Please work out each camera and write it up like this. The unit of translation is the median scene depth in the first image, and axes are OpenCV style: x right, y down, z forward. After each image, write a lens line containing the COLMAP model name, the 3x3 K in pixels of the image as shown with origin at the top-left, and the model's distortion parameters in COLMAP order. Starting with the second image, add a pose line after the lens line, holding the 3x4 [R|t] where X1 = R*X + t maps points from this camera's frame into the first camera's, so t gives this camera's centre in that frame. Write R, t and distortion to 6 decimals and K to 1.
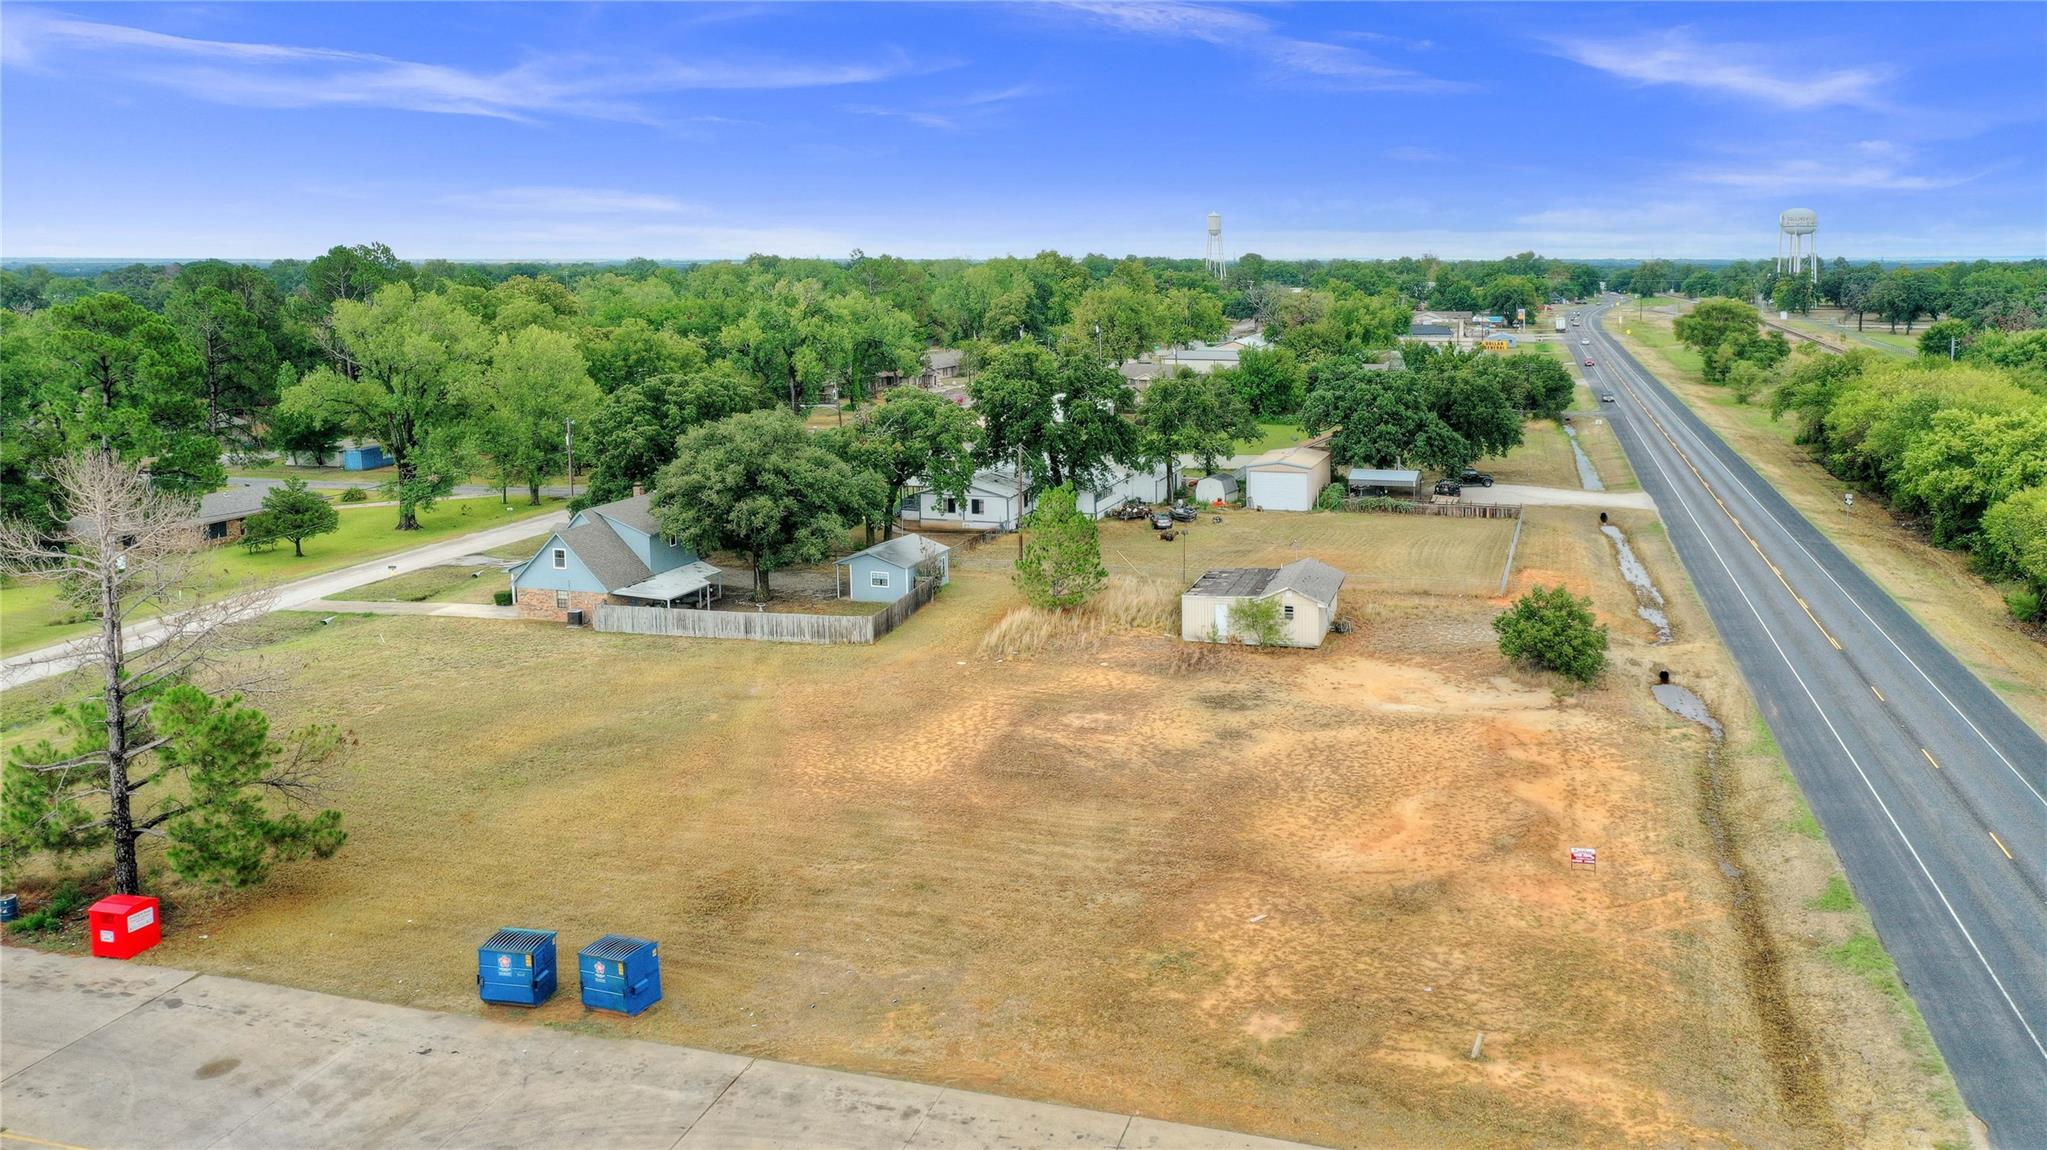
lens RADIAL K [[1635.6, 0, 1063.1], [0, 1635.6, 573.3], [0, 0, 1]] dist [-0.005046, -0.002952]
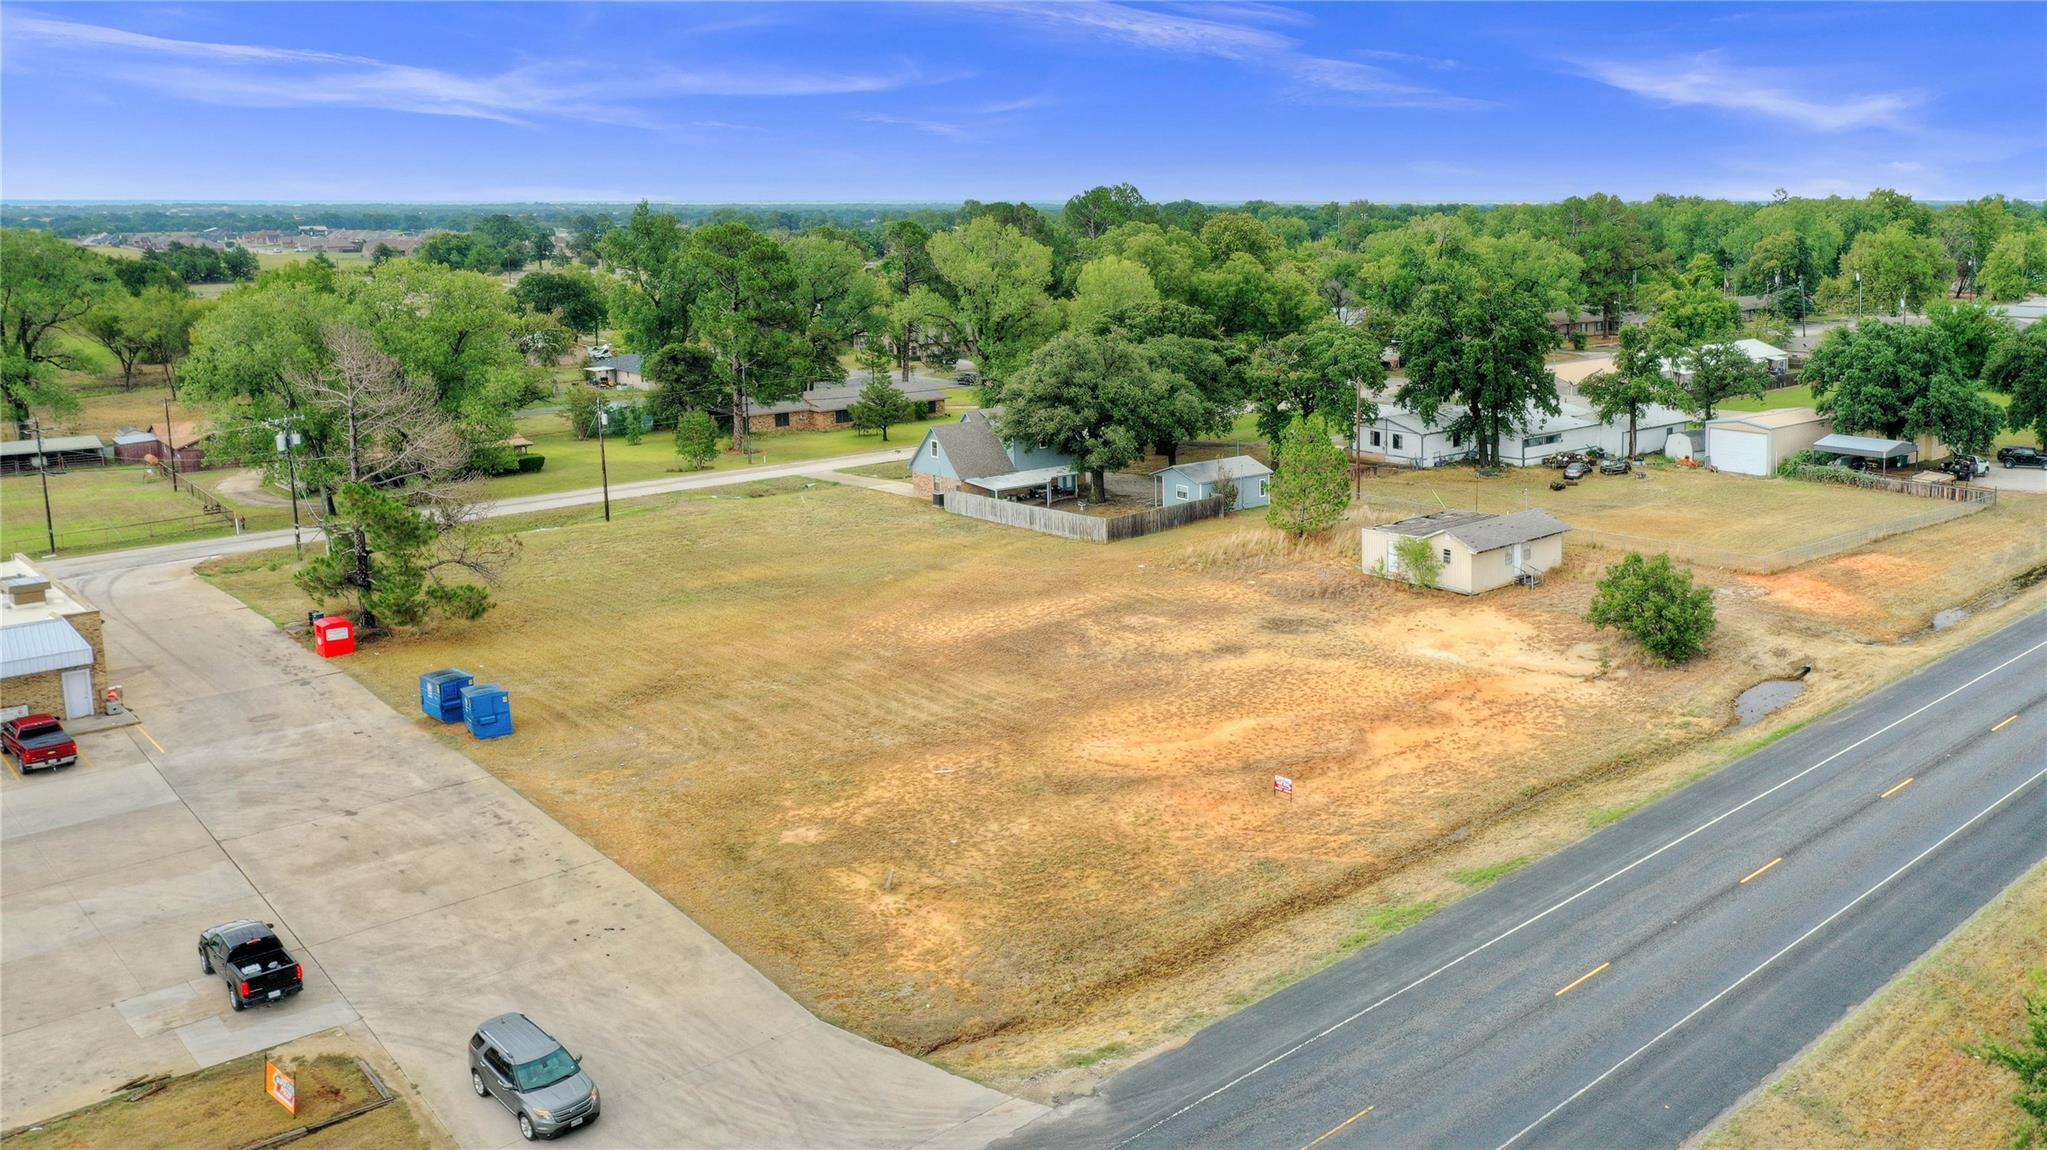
lens RADIAL K [[1609.9, 0, 1106.6], [0, 1609.9, 571.7], [0, 0, 1]] dist [-0.003388, -0.002077]
pose [[0.846509, 0.119352, -0.518824, 0.644378], [-0.099443, 0.992842, 0.066146, -0.015564], [0.523005, -0.004400, 0.852318, 0.062178]]
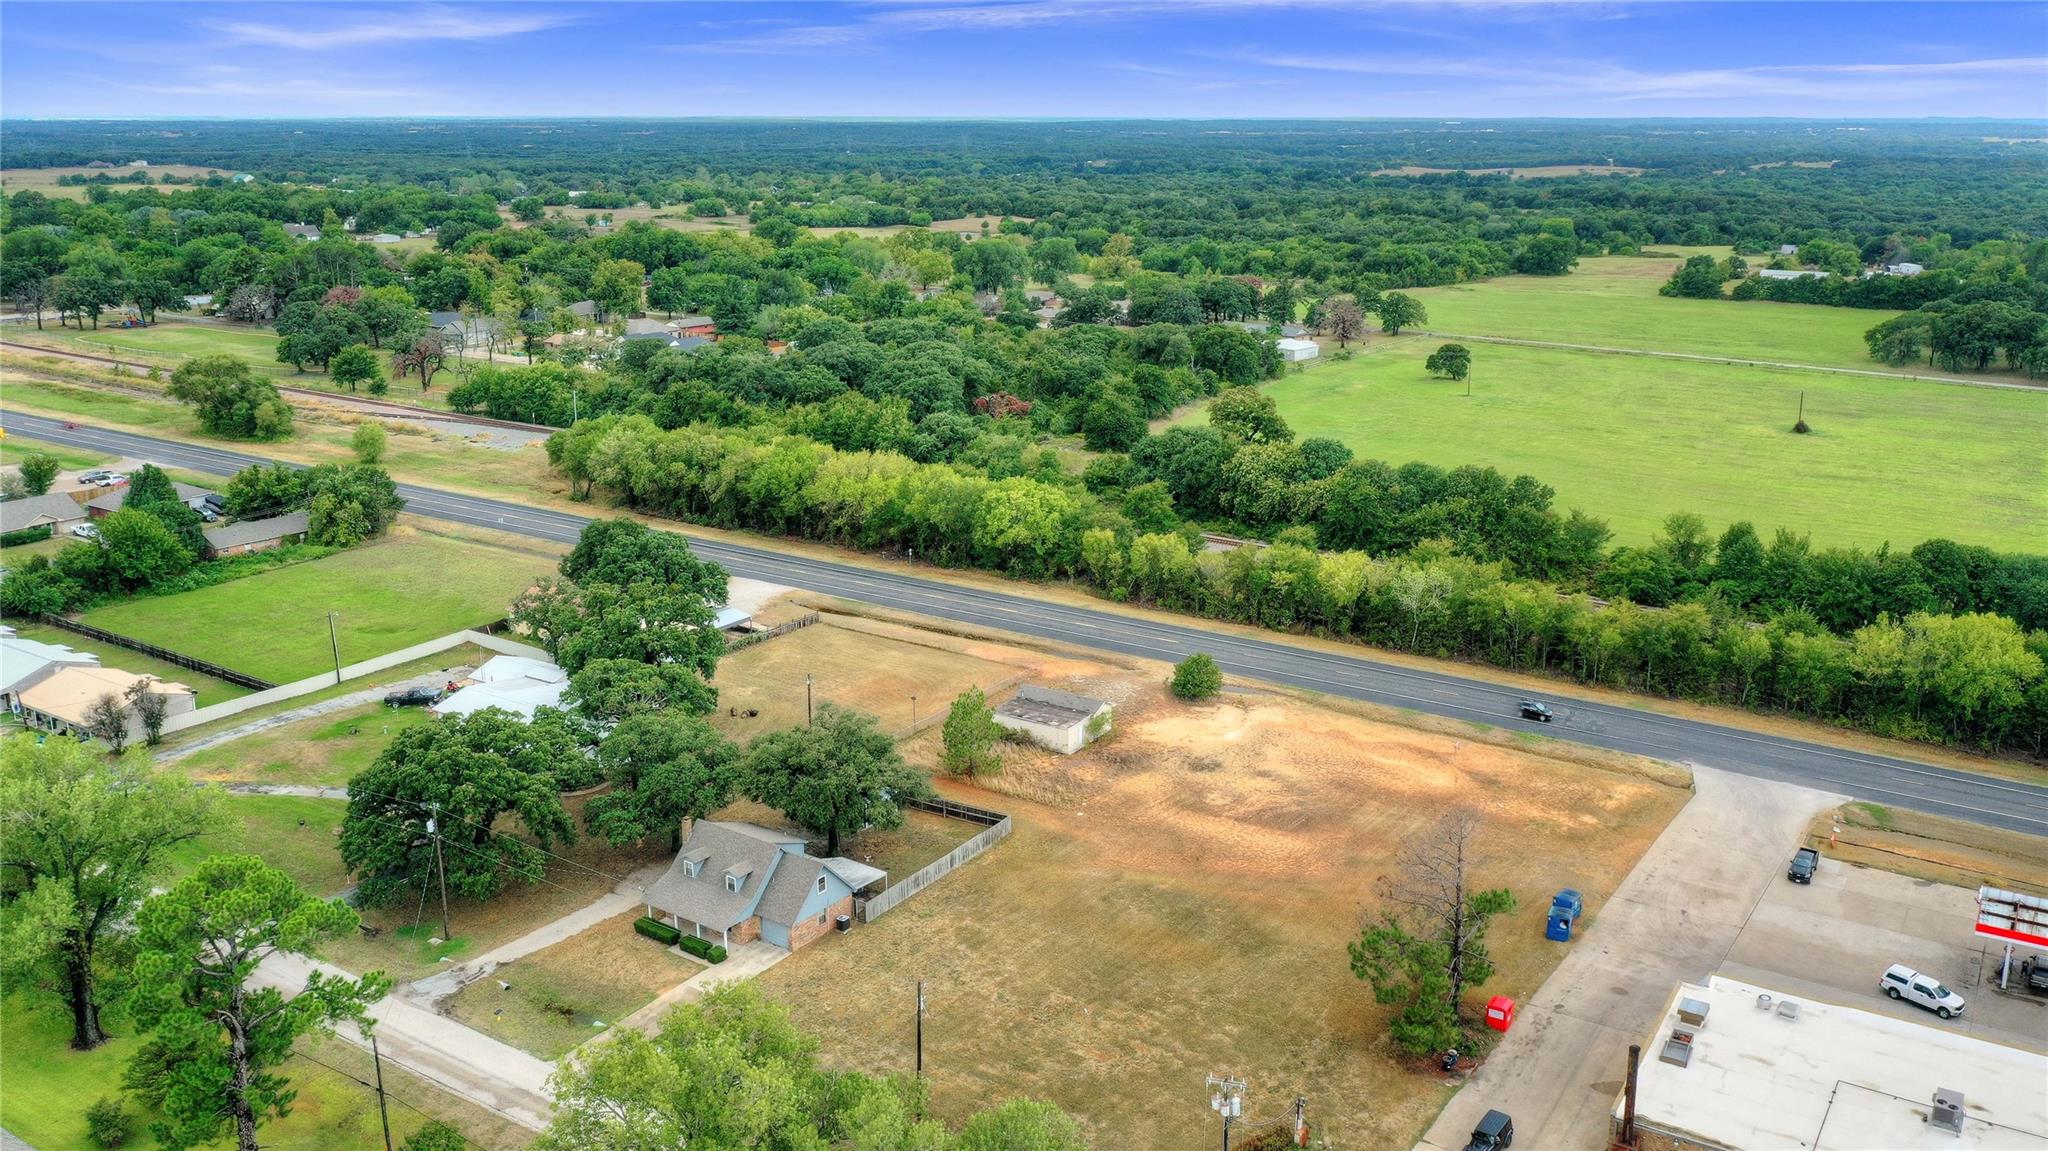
lens RADIAL K [[1662.8, 0, 1115.3], [0, 1662.8, 422.7], [0, 0, 1]] dist [-0.028642, -0.007019]
pose [[0.278446, -0.170171, 0.945256, -1.989241], [0.177834, 0.976296, 0.123374, -0.668823], [-0.943845, 0.133746, 0.302108, 0.560876]]
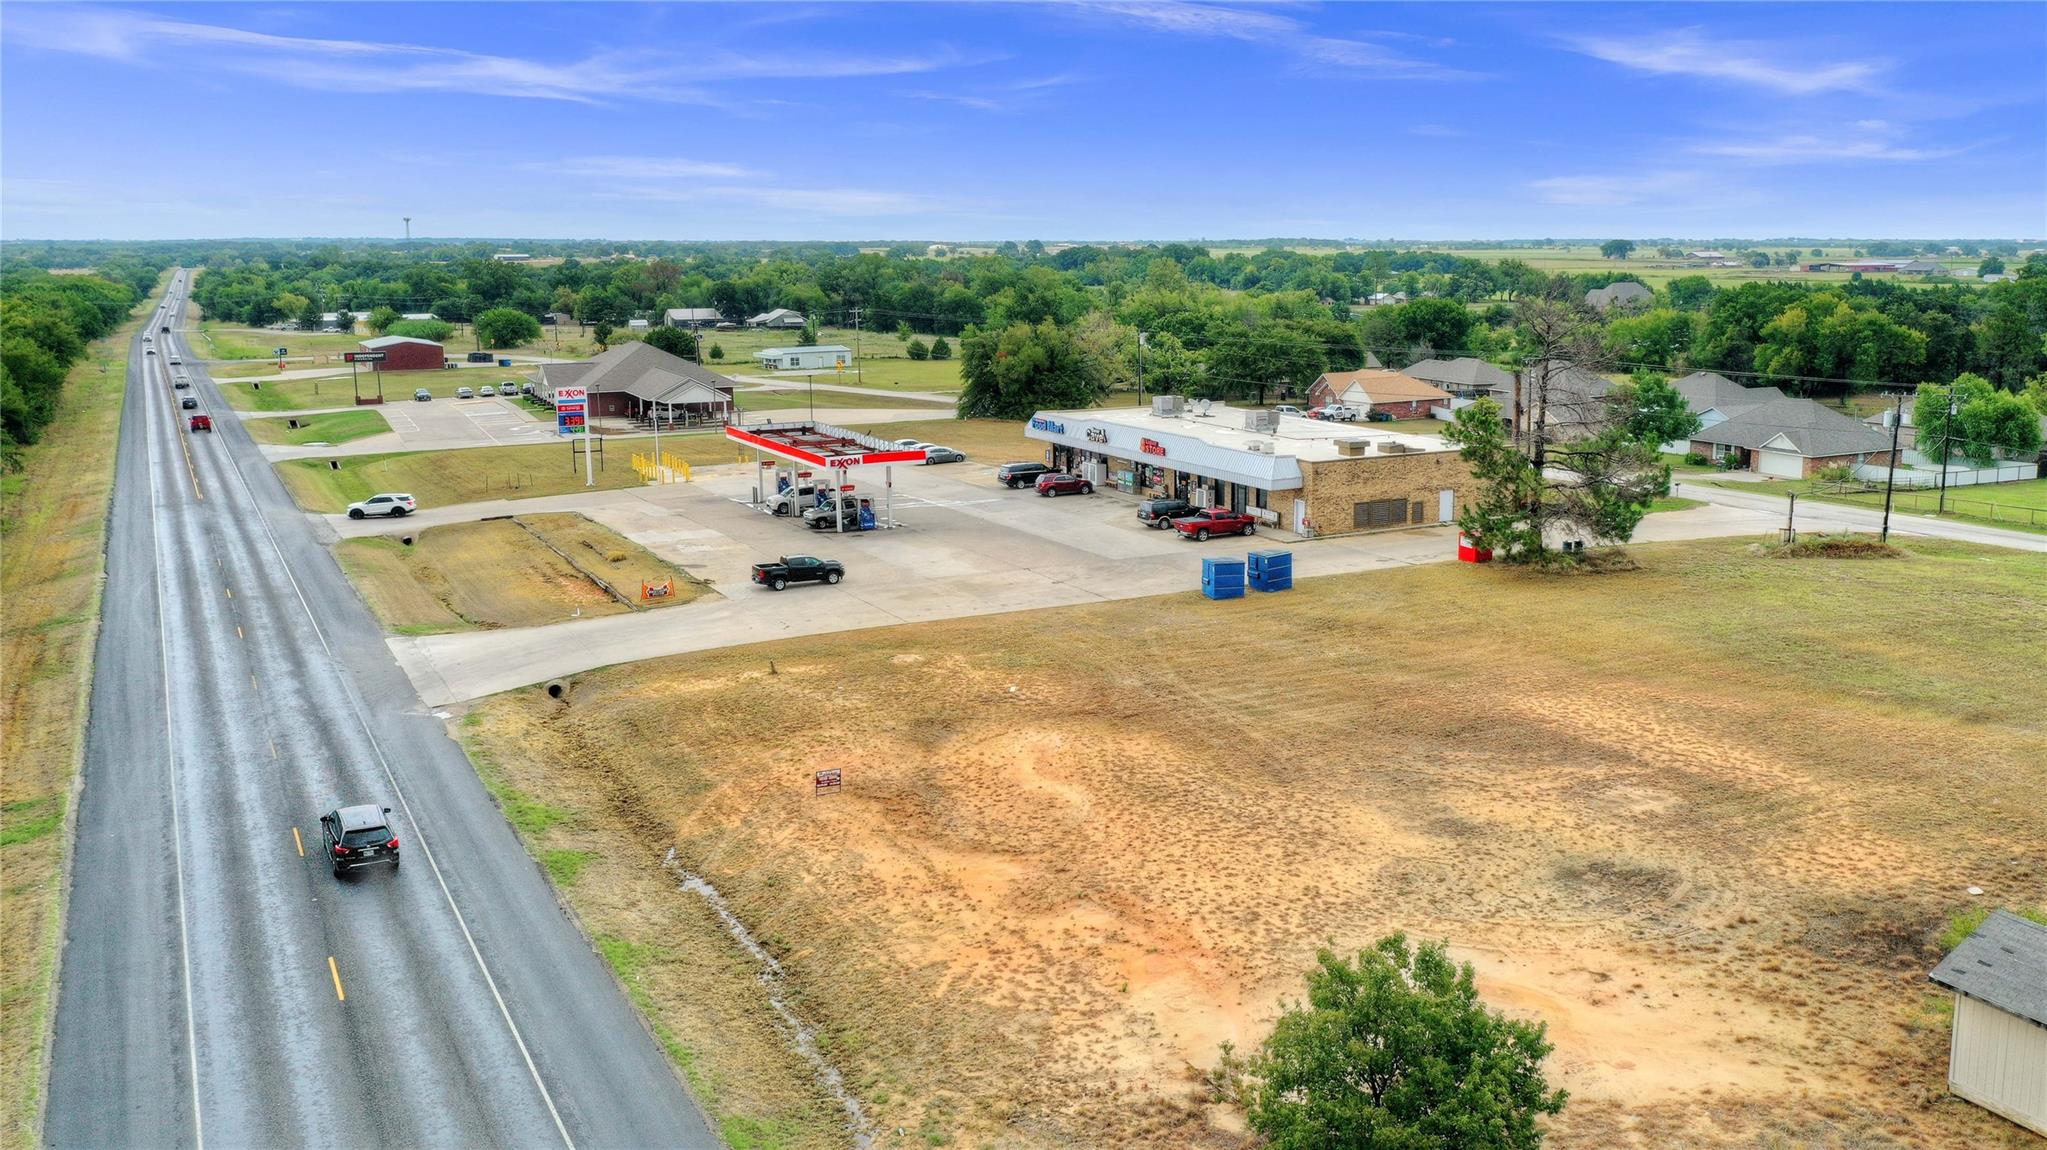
lens RADIAL K [[1625.5, 0, 1111.8], [0, 1625.5, 622.1], [0, 0, 1]] dist [-0.001188, -0.001540]
pose [[-0.703292, 0.165585, -0.691348, 0.711979], [-0.129753, 0.926261, 0.353844, -0.213818], [0.698959, 0.338560, -0.629947, 1.437121]]
